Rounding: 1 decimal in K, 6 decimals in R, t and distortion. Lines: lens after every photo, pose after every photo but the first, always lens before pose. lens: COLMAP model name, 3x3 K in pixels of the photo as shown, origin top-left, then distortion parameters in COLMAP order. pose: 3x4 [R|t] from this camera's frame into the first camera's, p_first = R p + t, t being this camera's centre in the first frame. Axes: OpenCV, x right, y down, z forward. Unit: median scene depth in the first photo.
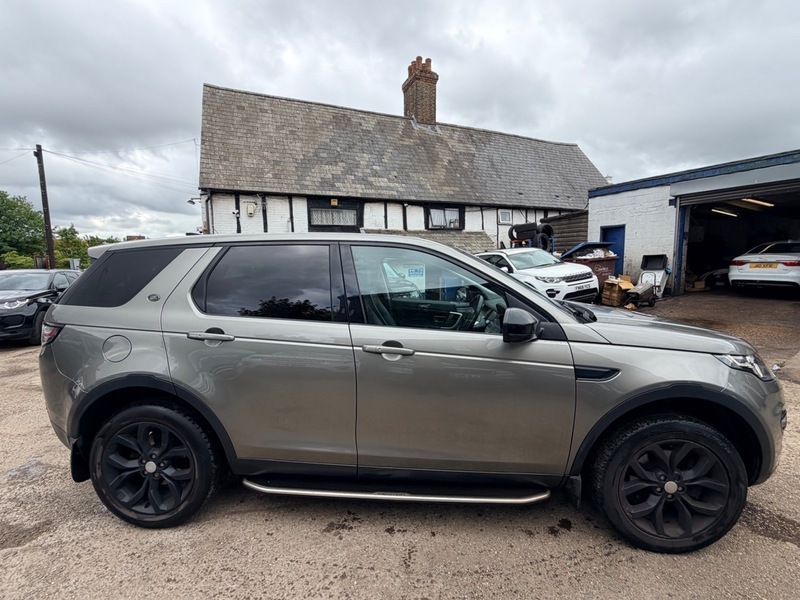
lens RADIAL K [[366.0, 0, 395.2], [0, 366.0, 304.5], [0, 0, 1]] dist [-0.000040, 0.000309]
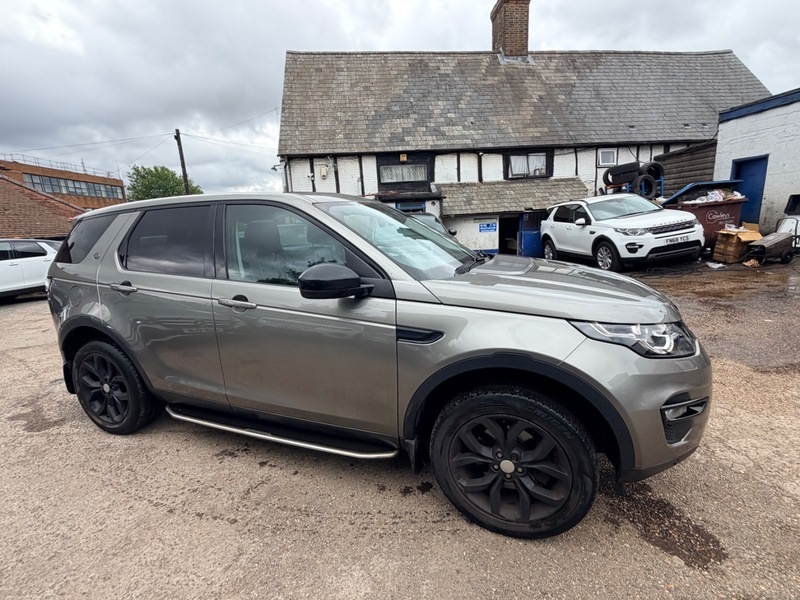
lens RADIAL K [[366.0, 0, 395.2], [0, 366.0, 304.5], [0, 0, 1]] dist [-0.000040, 0.000309]
pose [[0.954711, 0.030719, -0.295944, 0.123653], [0.003040, 0.993597, 0.112944, 0.001351], [0.297519, -0.108728, 0.948504, 0.019899]]
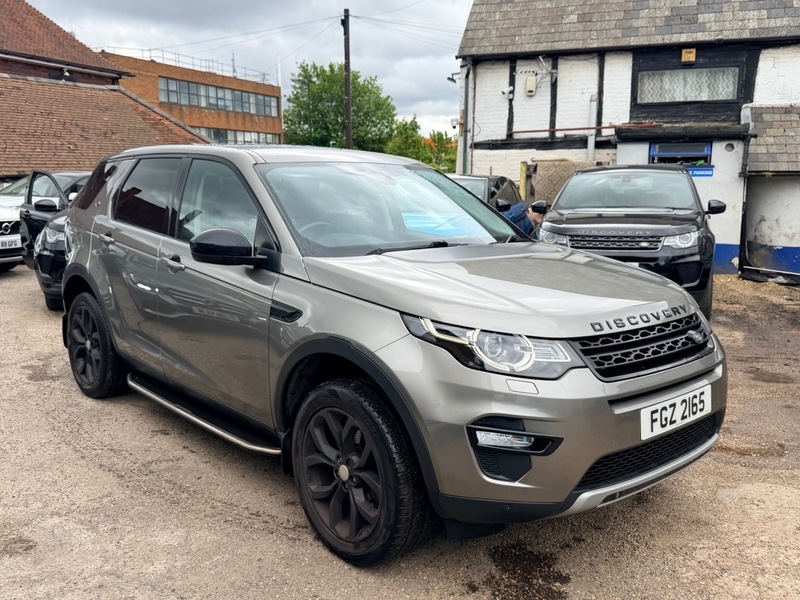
lens RADIAL K [[727.8, 0, 396.3], [0, 727.8, 307.9], [0, 0, 1]] dist [0.122811, -0.214218]
pose [[0.714312, 0.139238, -0.685836, 0.309176], [-0.094648, 0.990224, 0.102457, -0.003616], [0.693398, -0.008273, 0.720507, -0.008144]]
